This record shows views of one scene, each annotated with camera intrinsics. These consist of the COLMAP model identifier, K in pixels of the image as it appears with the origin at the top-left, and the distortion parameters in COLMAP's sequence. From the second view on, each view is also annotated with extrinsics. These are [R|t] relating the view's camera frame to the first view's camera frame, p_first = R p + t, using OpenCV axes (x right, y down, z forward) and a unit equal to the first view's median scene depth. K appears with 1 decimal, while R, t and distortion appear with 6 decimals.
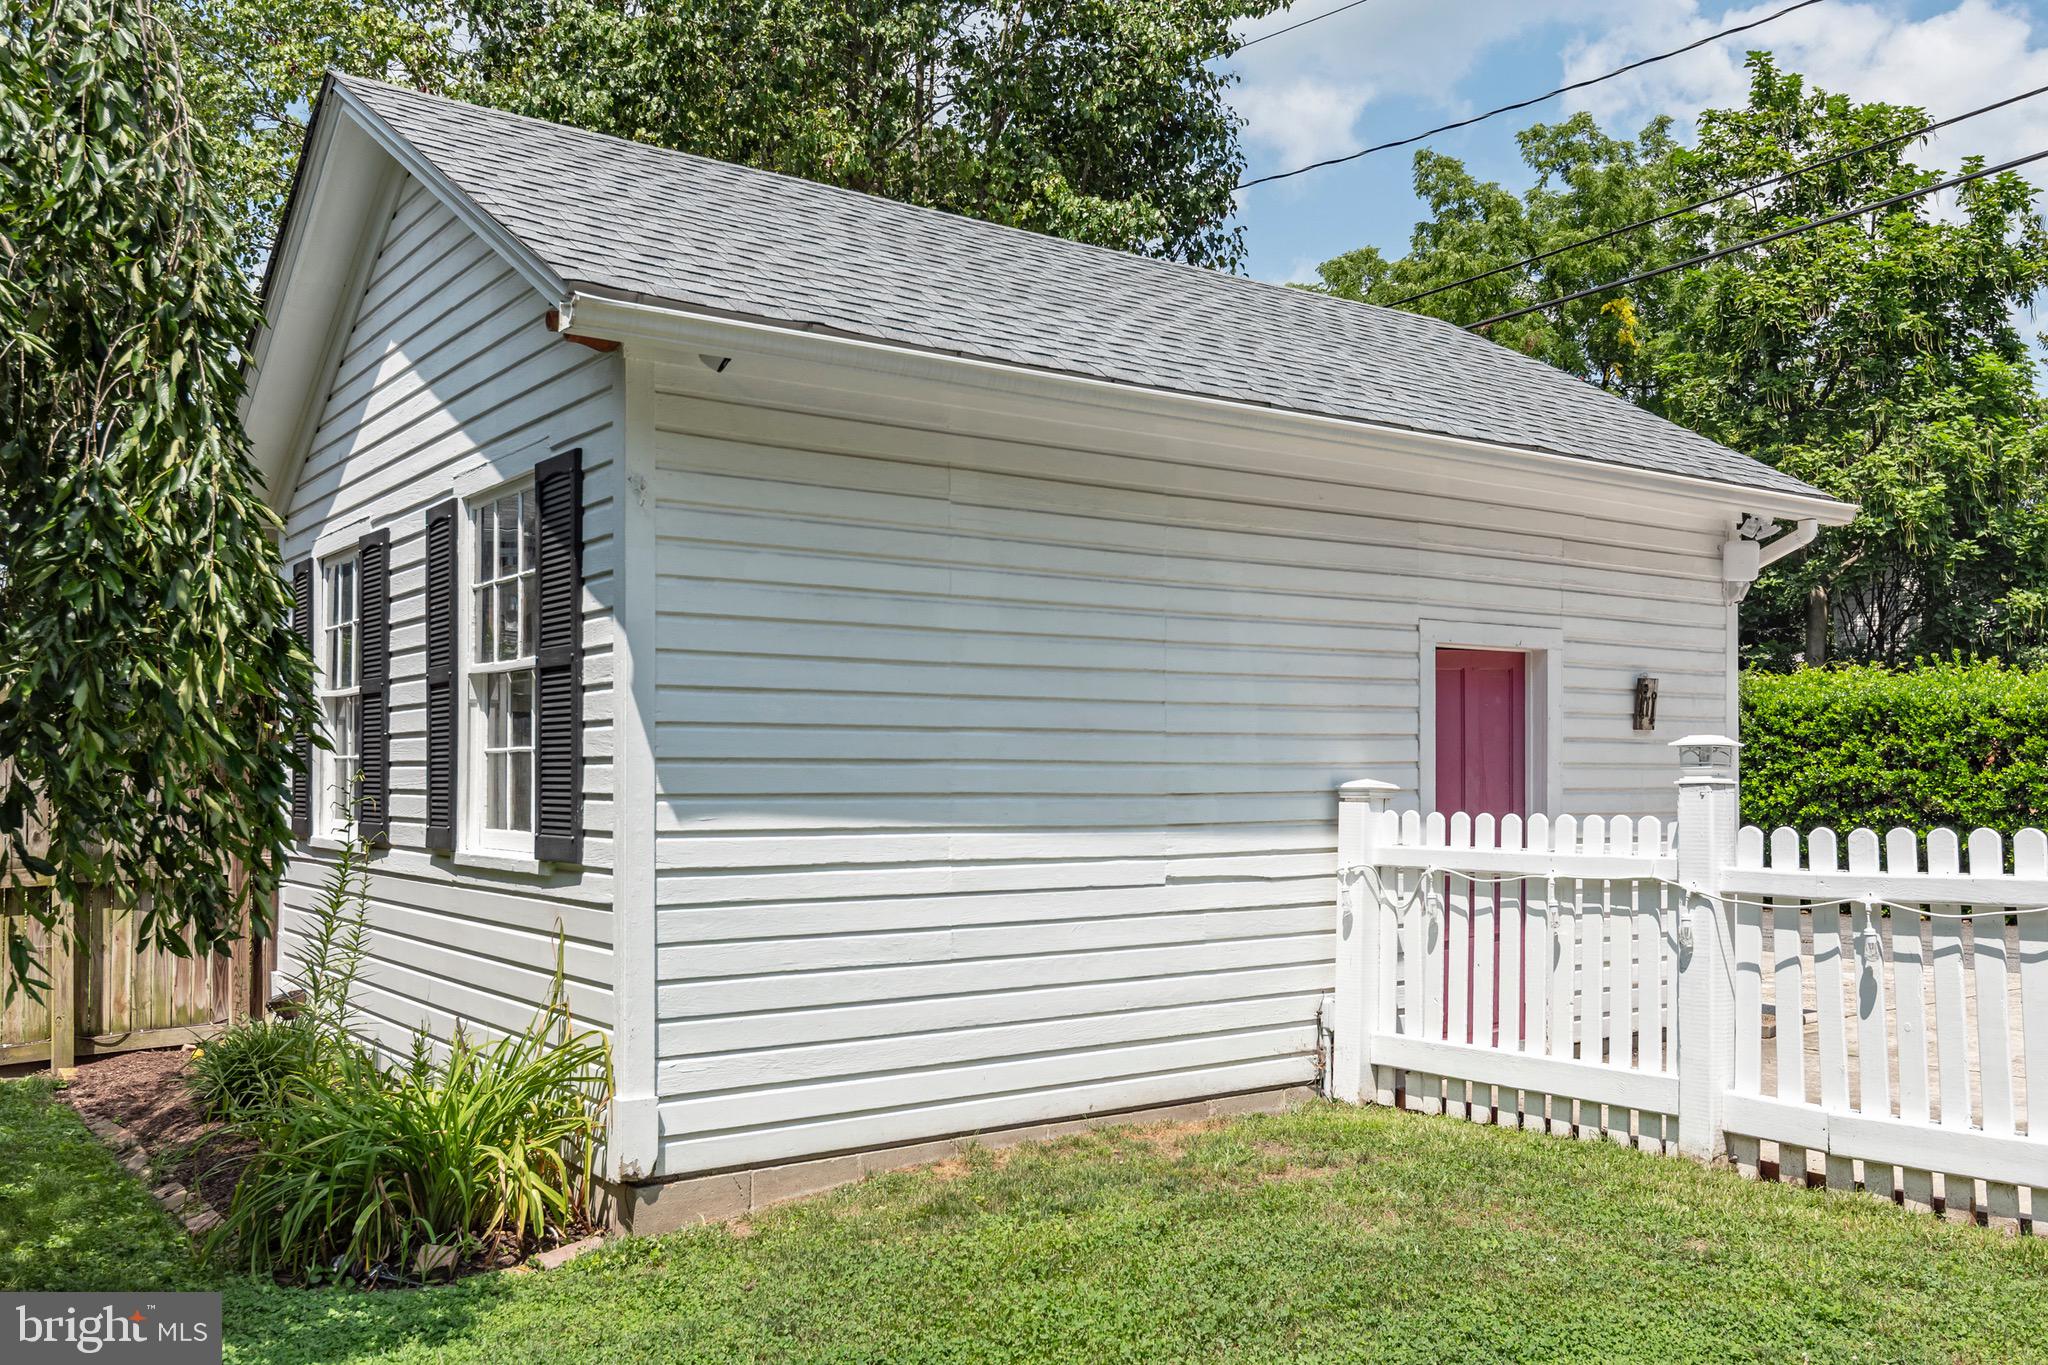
lens RADIAL K [[1719.1, 0, 1024.0], [0, 1719.1, 739.1], [0, 0, 1]] dist [-0.006007, -0.002023]
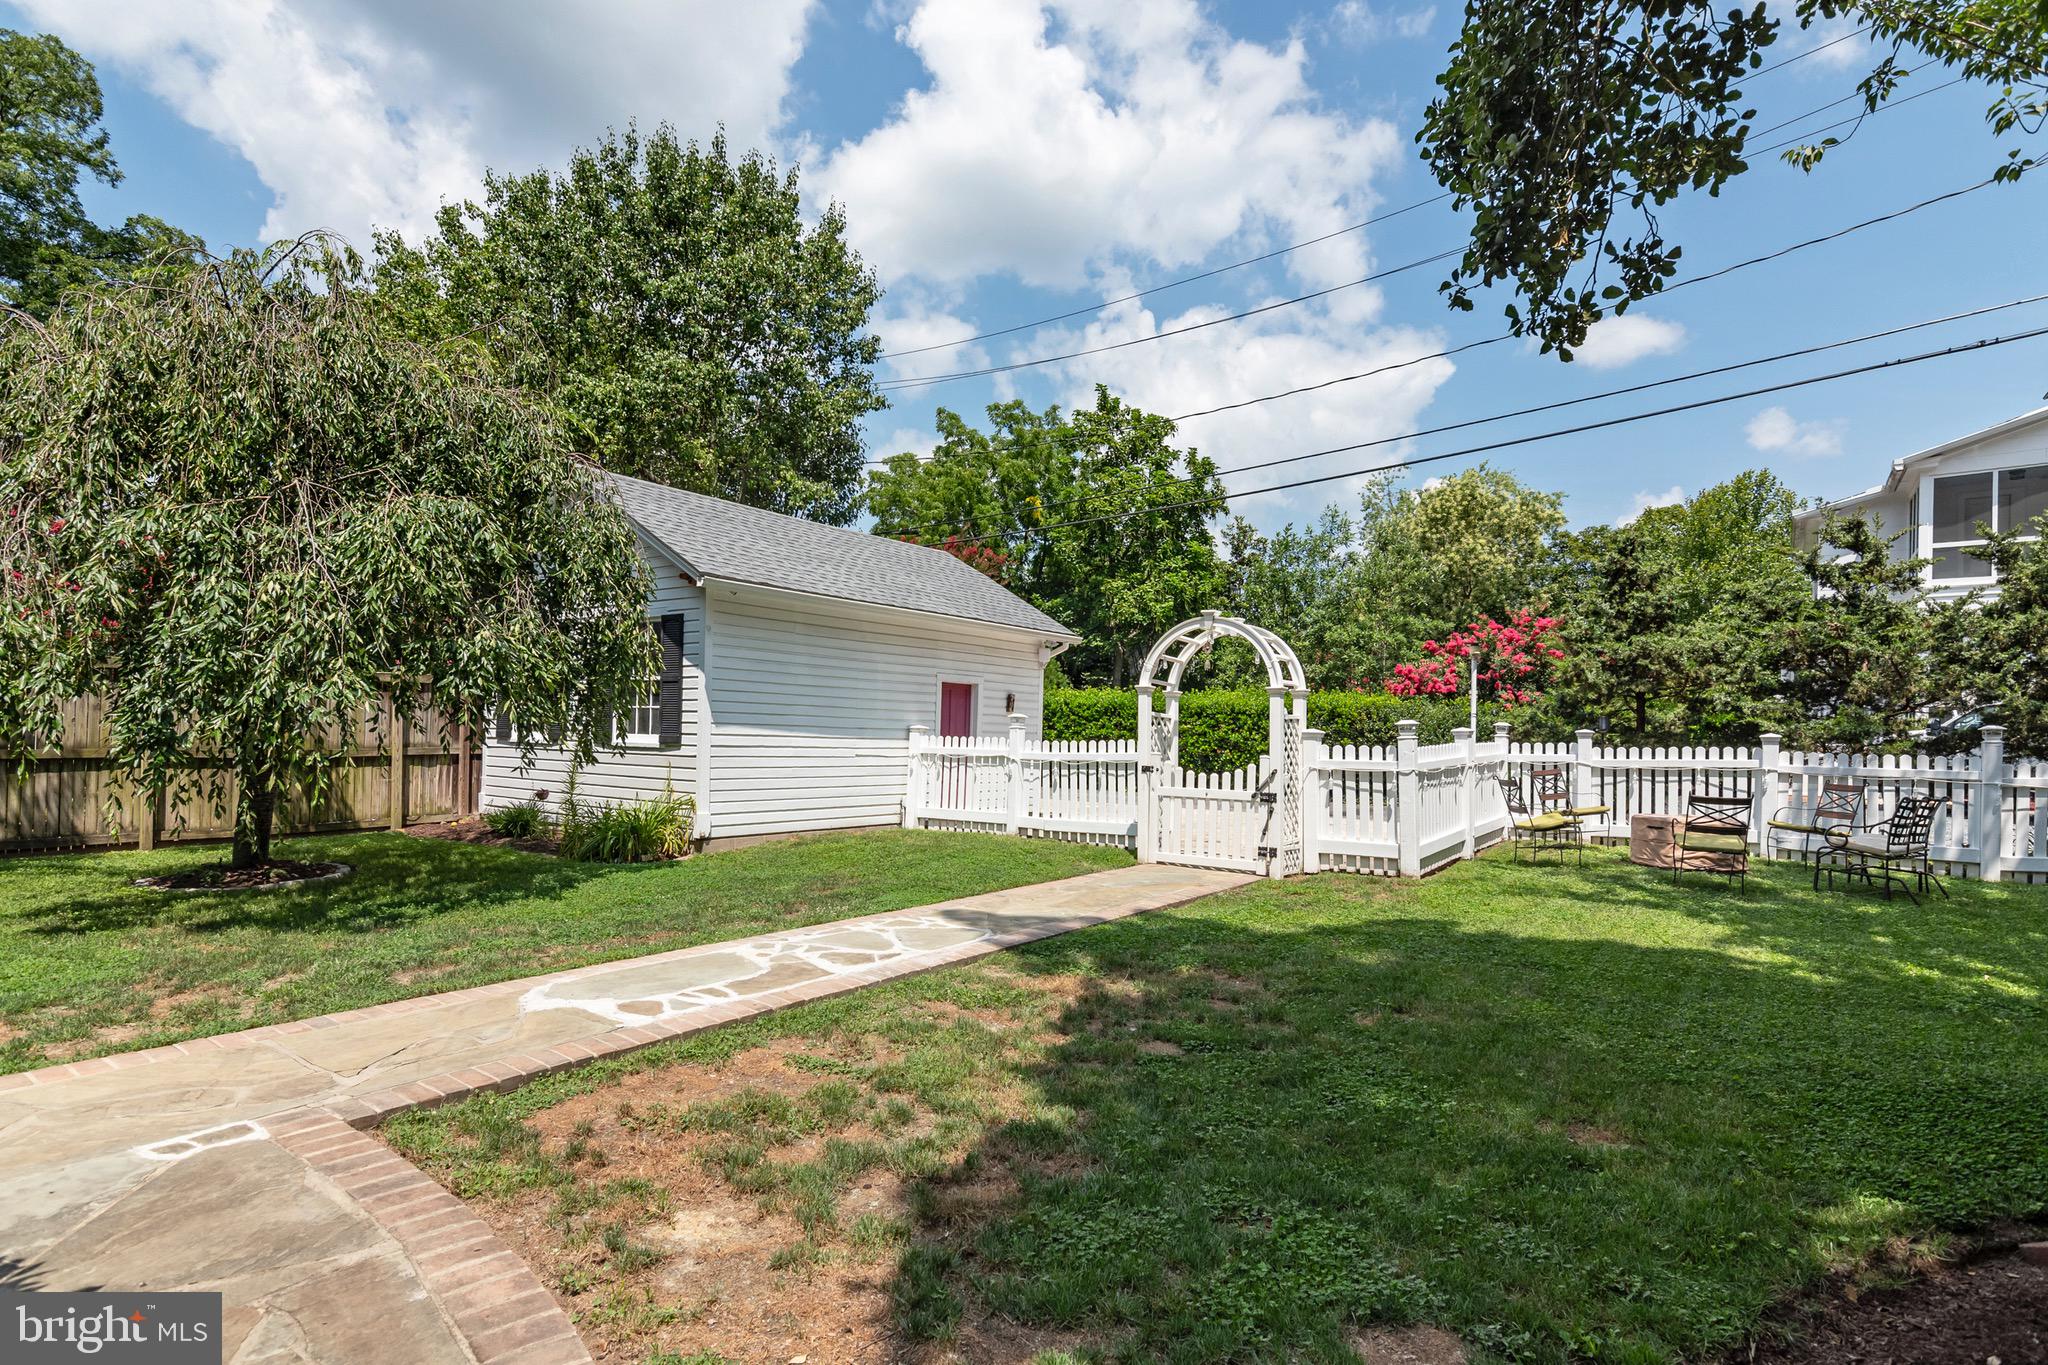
lens RADIAL K [[1019.6, 0, 1011.9], [0, 1019.6, 733.8], [0, 0, 1]] dist [-0.002580, 0.000053]
pose [[0.952315, 0.023519, 0.304207, -0.100127], [-0.030289, 0.999387, 0.017554, 0.000913], [-0.303608, -0.025931, 0.952444, -0.401617]]
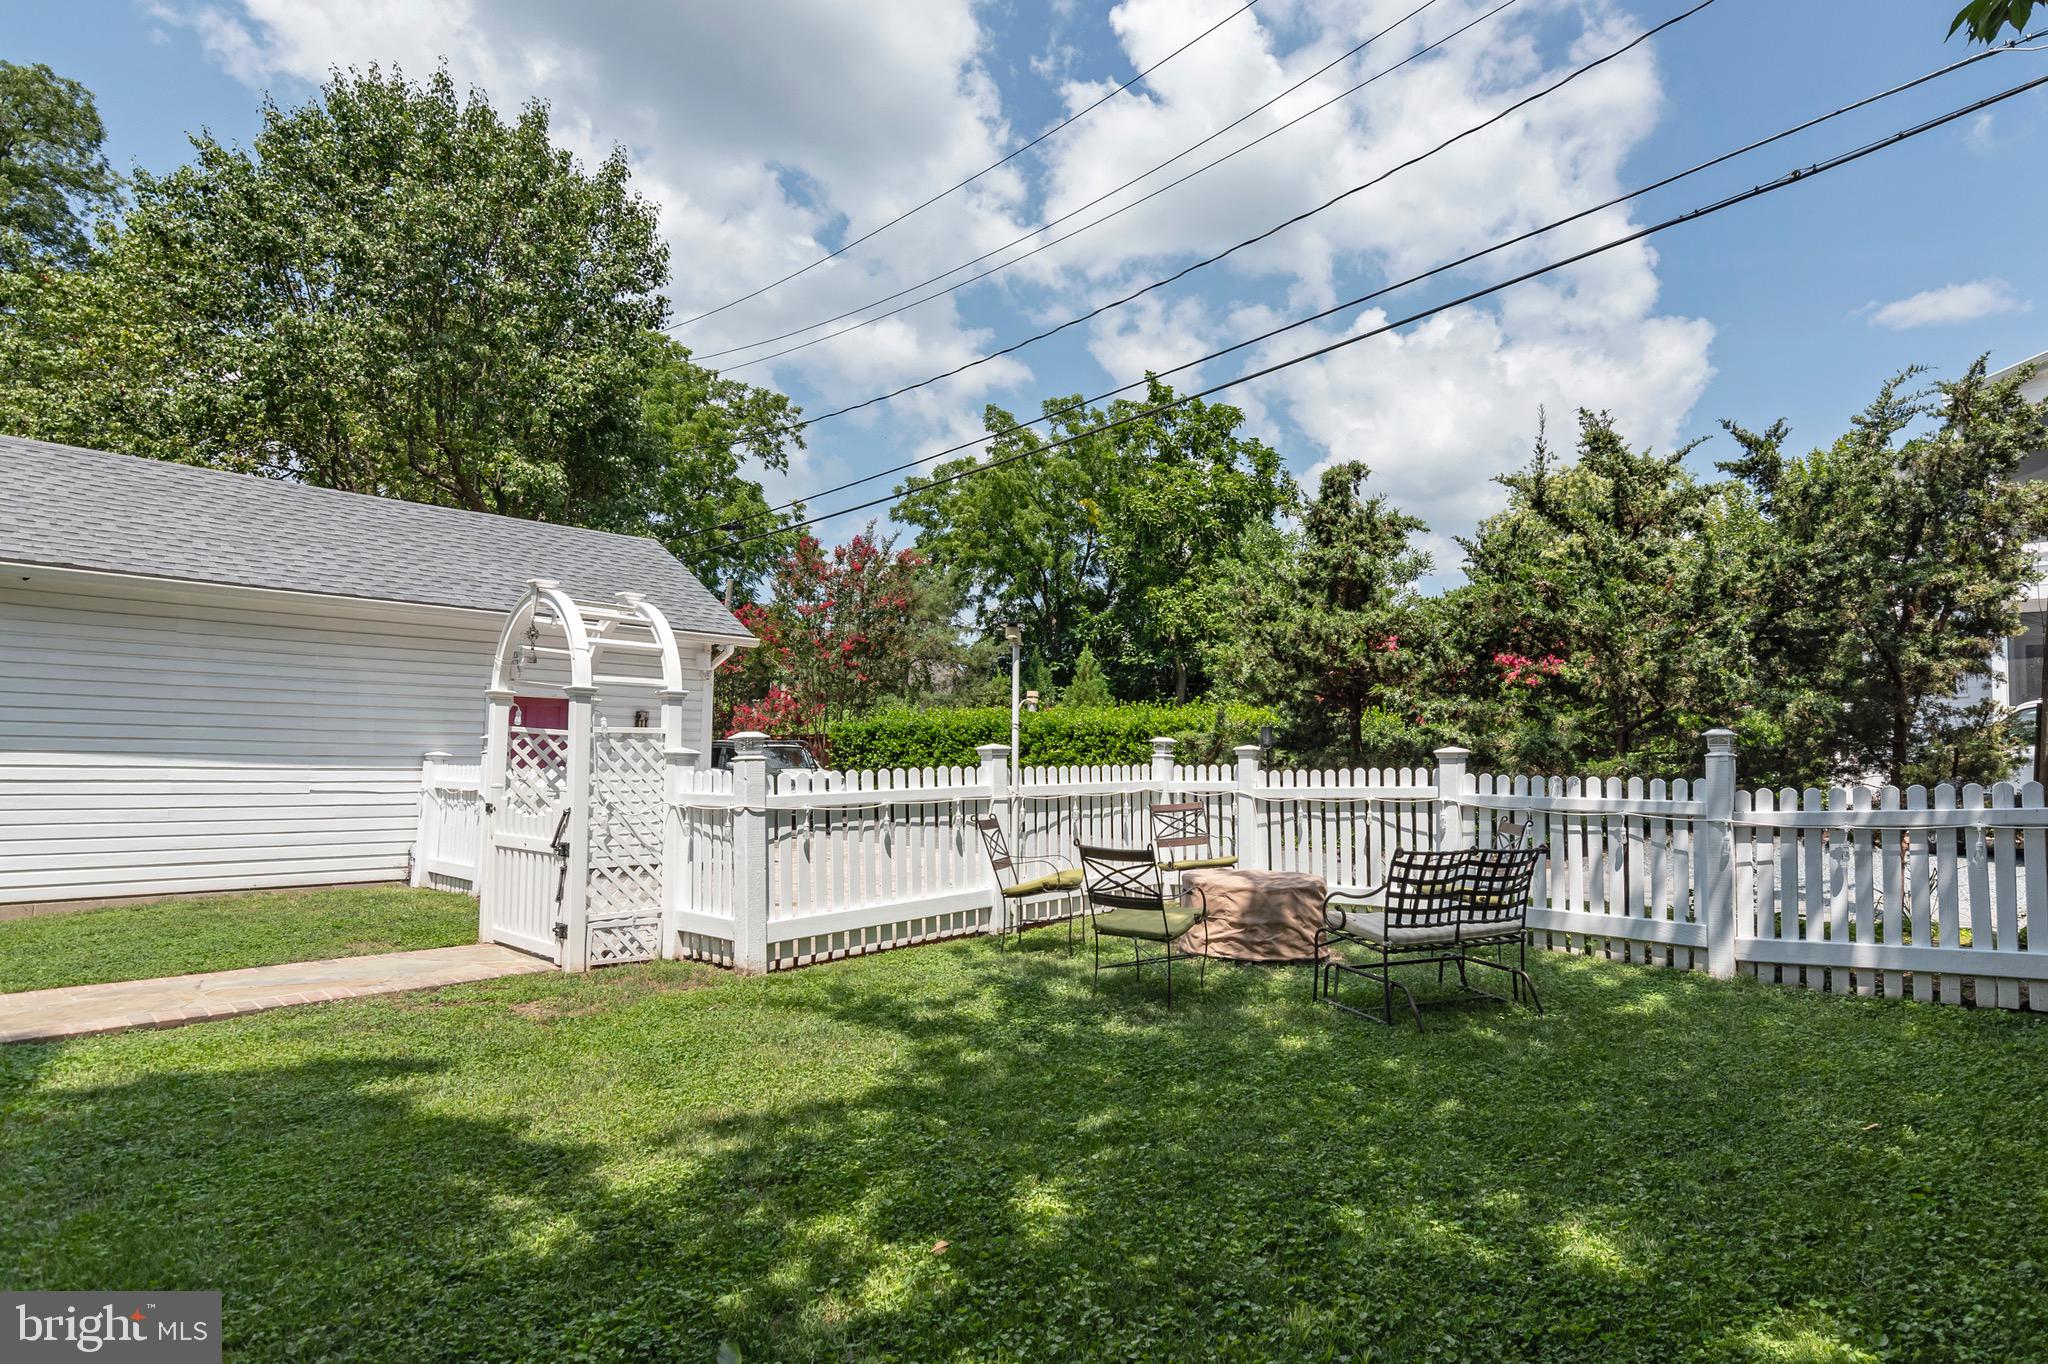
lens RADIAL K [[1088.5, 0, 1120.3], [0, 1088.5, 713.8], [0, 0, 1]] dist [-0.006706, -0.002521]
pose [[0.974435, 0.023239, 0.223464, 0.401709], [-0.017505, 0.999466, -0.027605, -0.001852], [-0.223986, 0.022988, 0.974321, -0.343328]]
